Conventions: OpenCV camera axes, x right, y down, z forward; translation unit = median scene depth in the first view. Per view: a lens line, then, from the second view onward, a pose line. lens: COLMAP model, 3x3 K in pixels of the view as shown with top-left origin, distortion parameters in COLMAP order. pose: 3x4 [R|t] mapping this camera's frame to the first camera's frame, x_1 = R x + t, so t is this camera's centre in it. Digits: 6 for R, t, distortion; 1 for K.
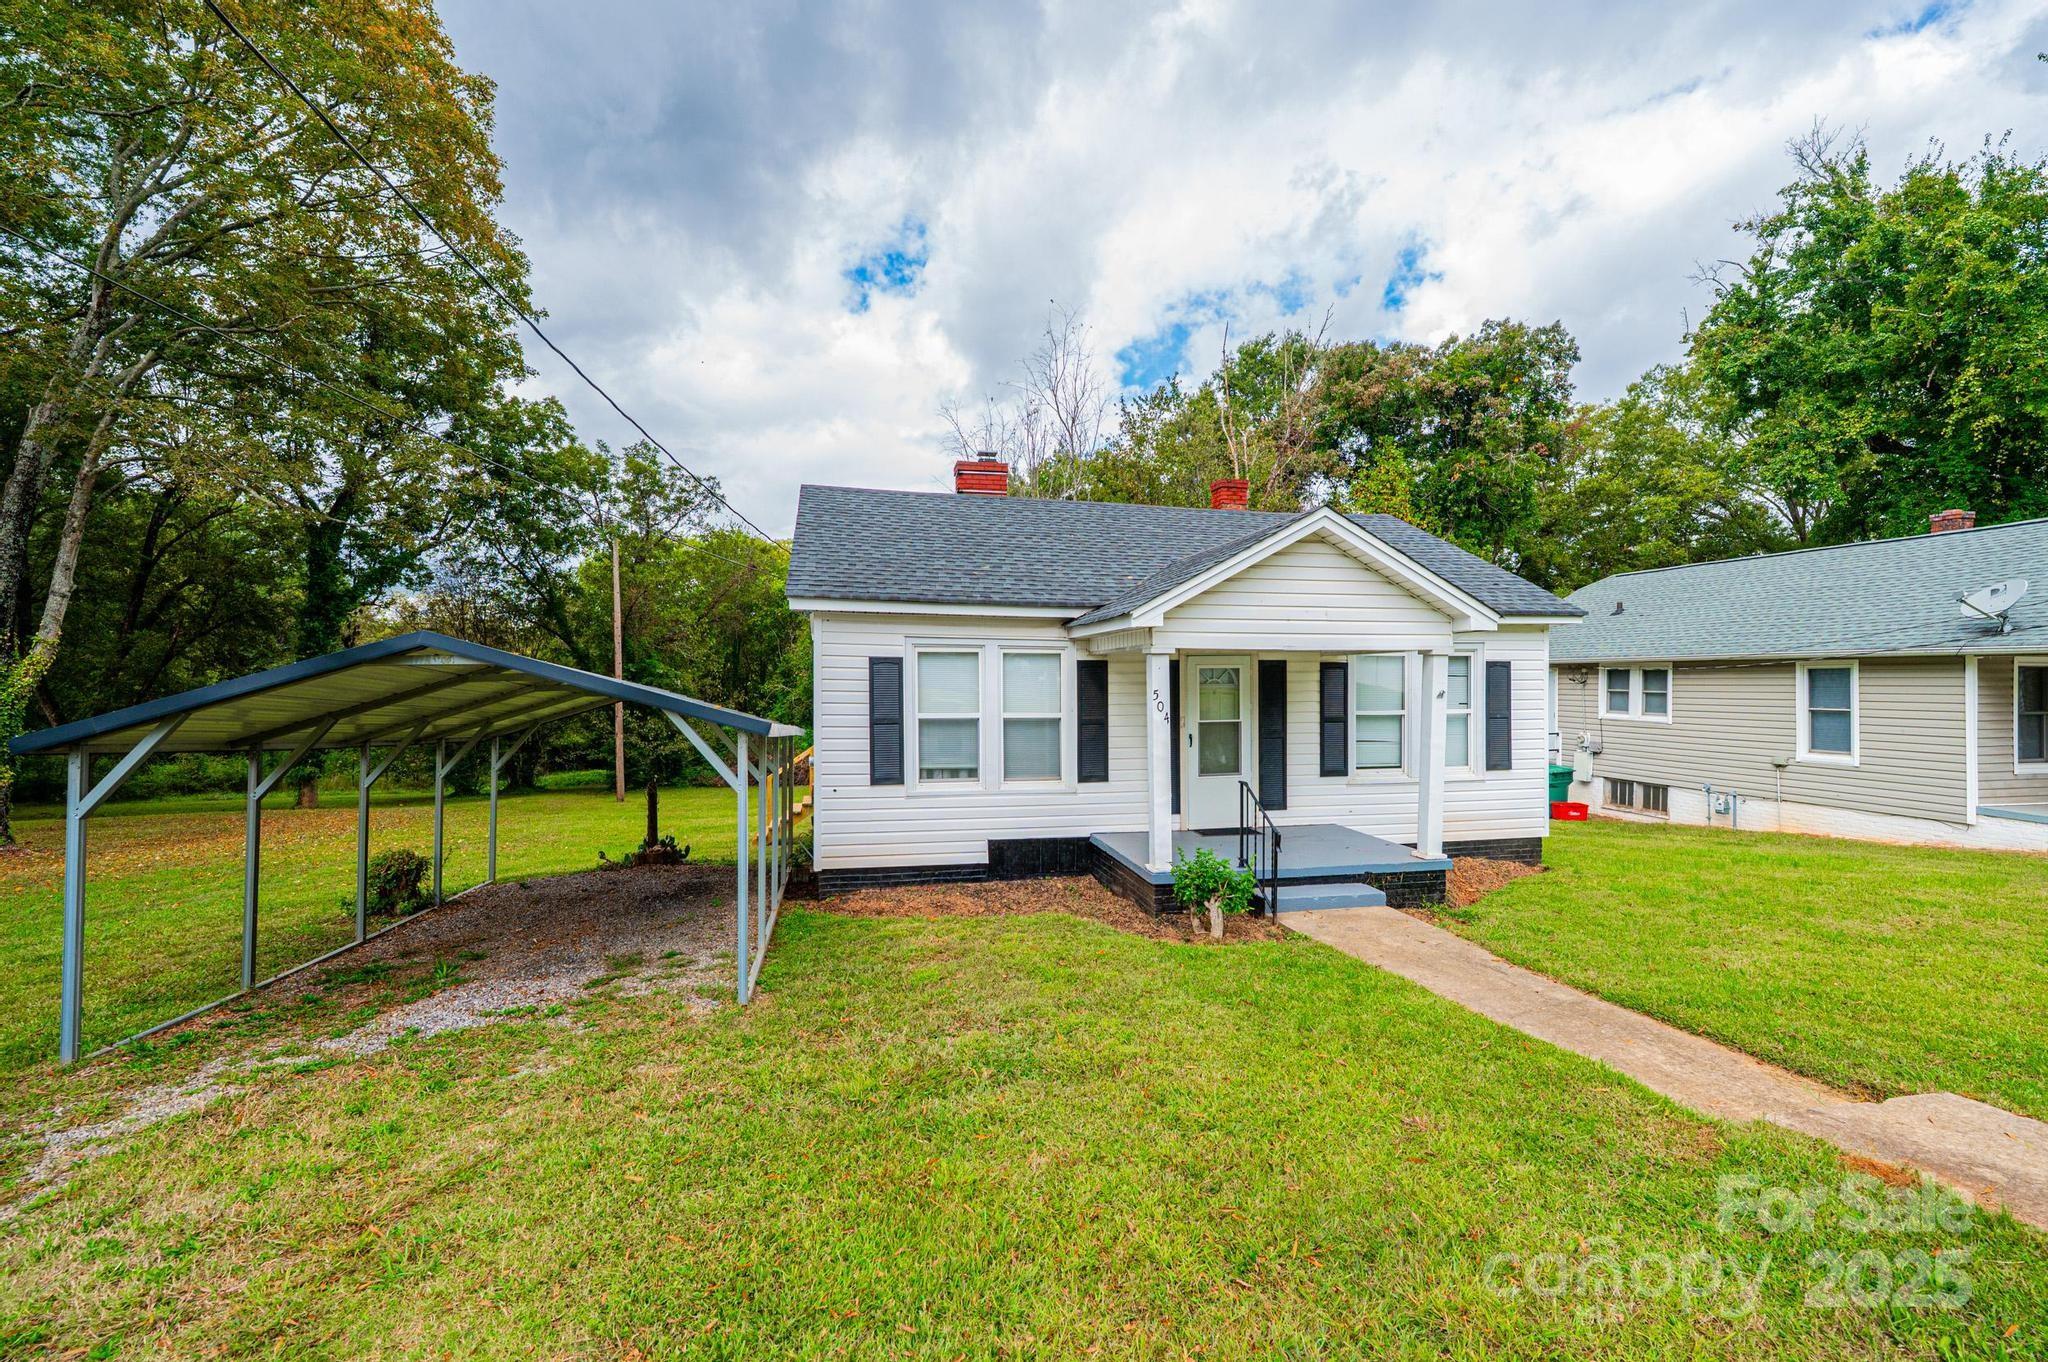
lens RADIAL K [[851.1, 0, 1024.3], [0, 851.1, 679.1], [0, 0, 1]] dist [-0.000132, 0.000110]
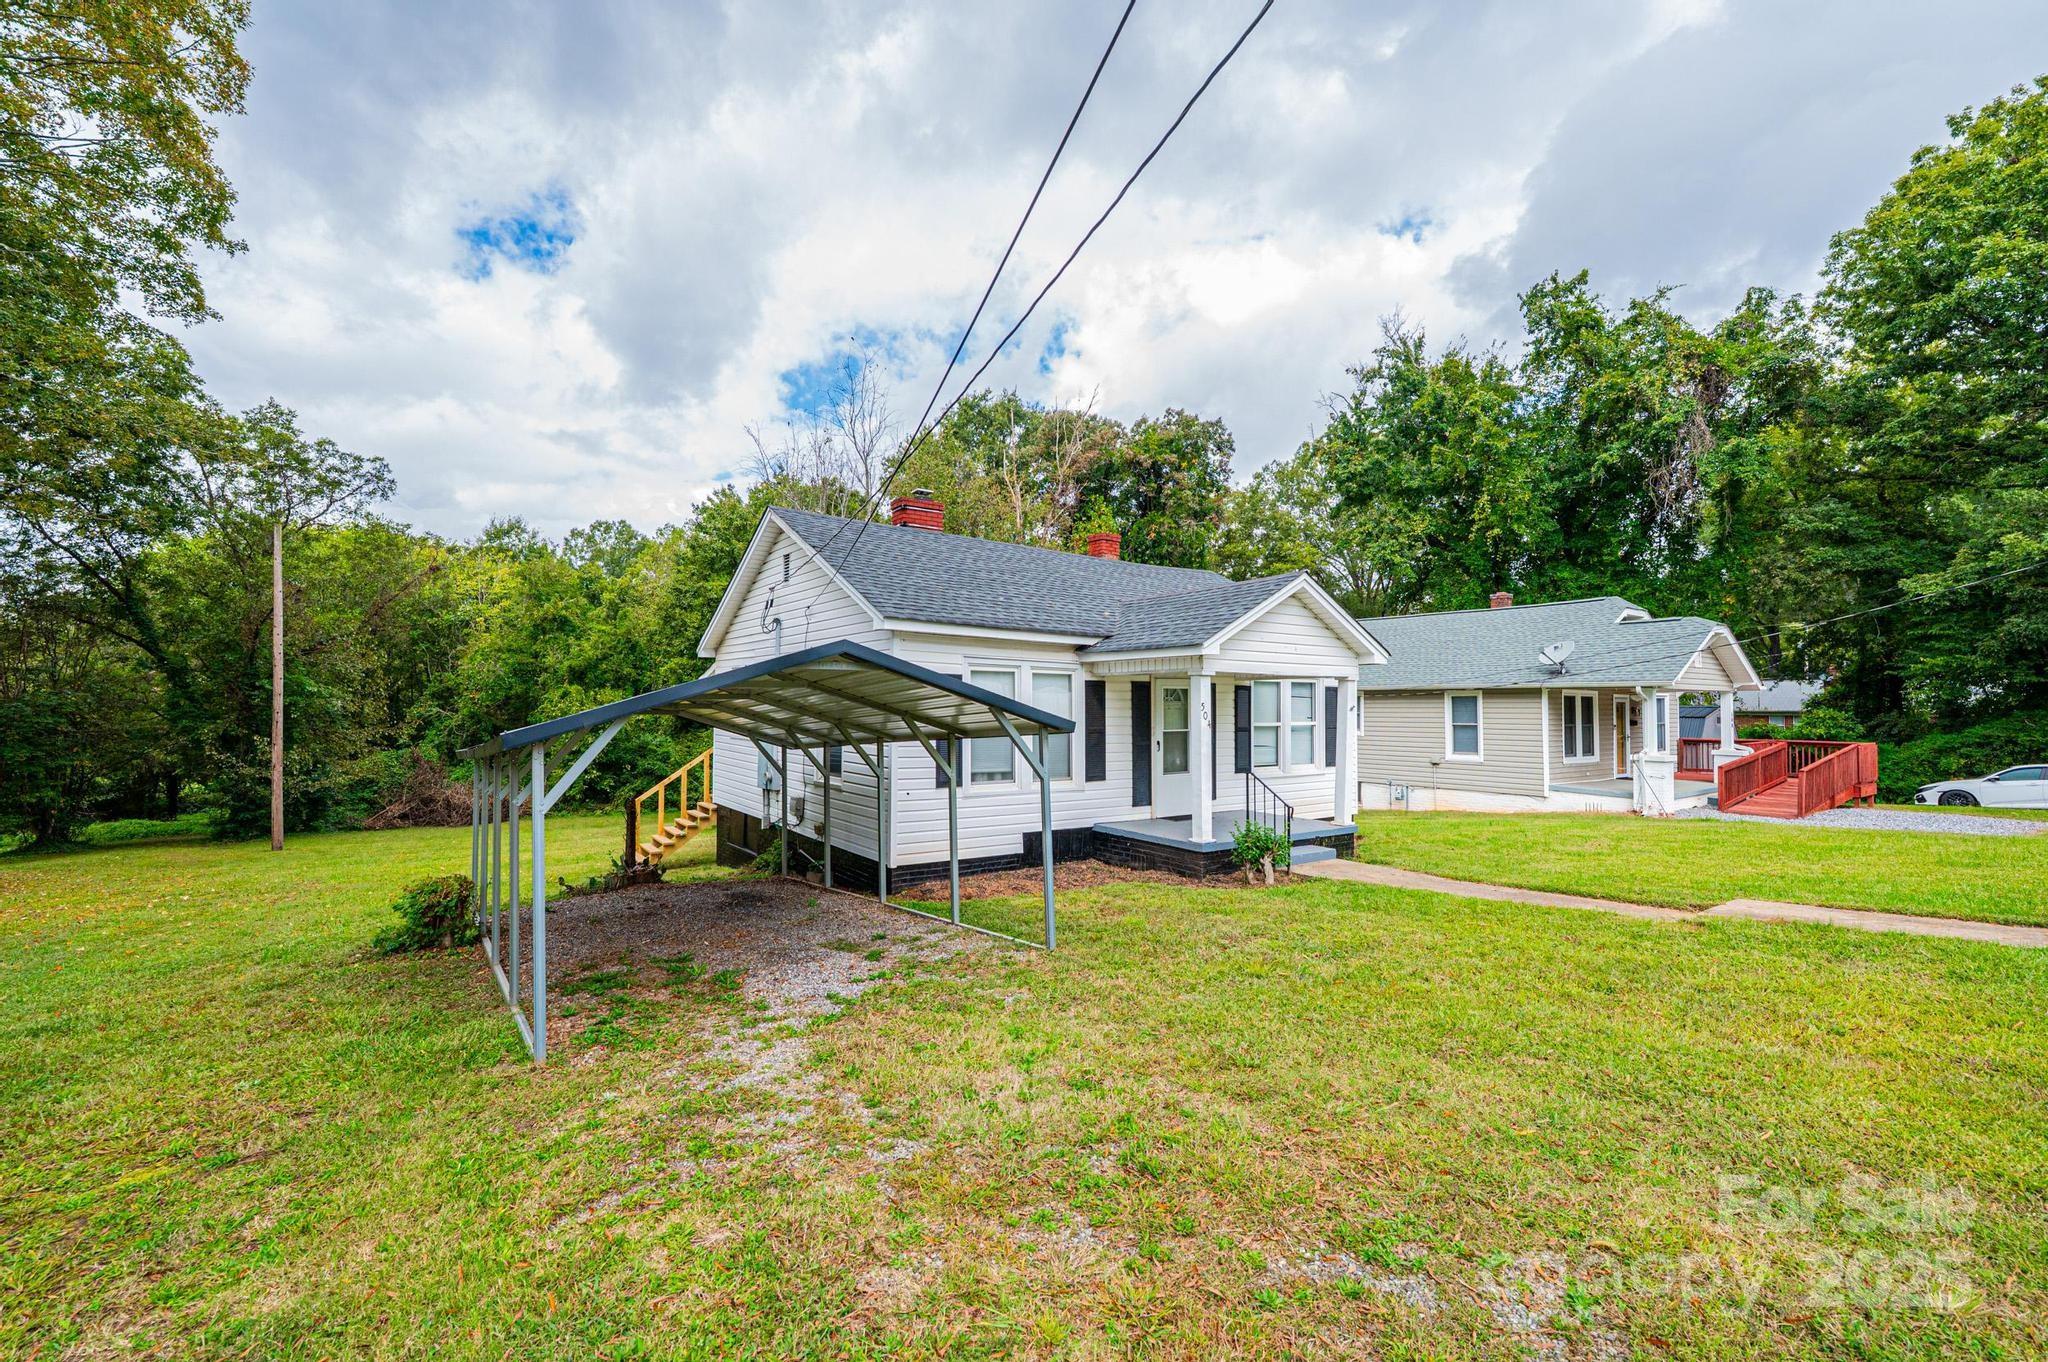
lens RADIAL K [[851.1, 0, 1025.1], [0, 851.1, 681.8], [0, 0, 1]] dist [-0.000132, 0.000110]
pose [[0.918665, 0.017436, 0.394653, -0.179973], [-0.005864, 0.999517, -0.030510, 0.006271], [-0.394995, 0.025715, 0.918323, -0.027635]]
